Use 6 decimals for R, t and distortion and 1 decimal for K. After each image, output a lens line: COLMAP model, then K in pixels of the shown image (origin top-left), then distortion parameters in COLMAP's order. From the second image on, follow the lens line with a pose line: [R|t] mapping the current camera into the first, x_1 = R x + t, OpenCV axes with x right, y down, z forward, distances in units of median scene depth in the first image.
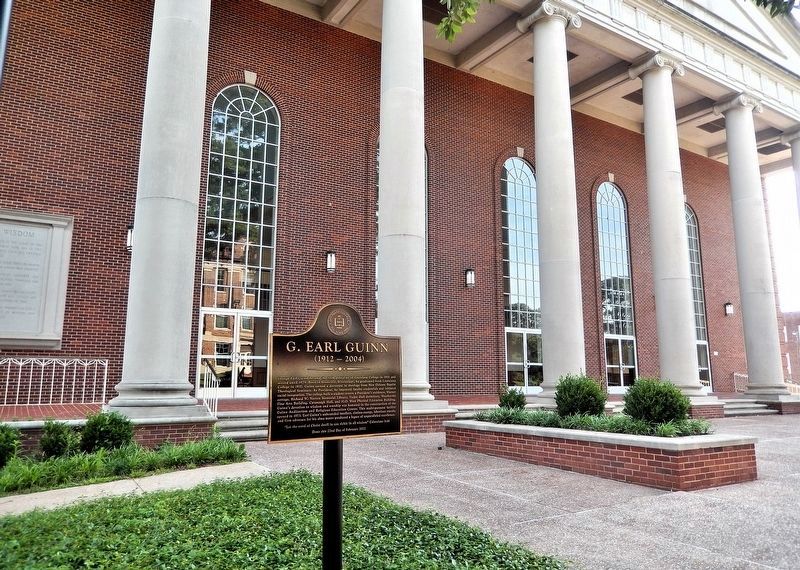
lens RADIAL K [[629.9, 0, 403.6], [0, 629.9, 259.9], [0, 0, 1]] dist [-0.004301, 0.006849]
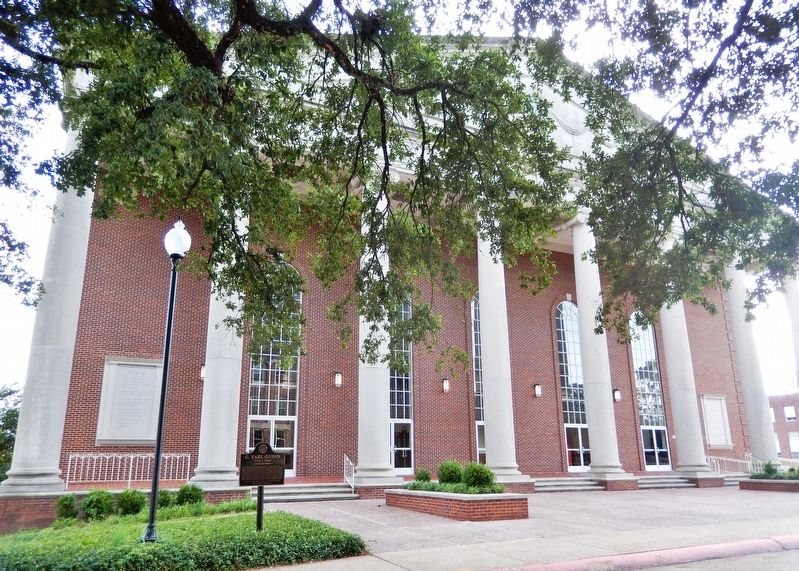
lens RADIAL K [[629.1, 0, 402.2], [0, 629.1, 282.5], [0, 0, 1]] dist [-0.004301, 0.006849]
pose [[0.993550, -0.040889, -0.105763, 0.309076], [0.031456, 0.995502, -0.089370, -0.136788], [0.108942, 0.085467, 0.990367, -0.682113]]
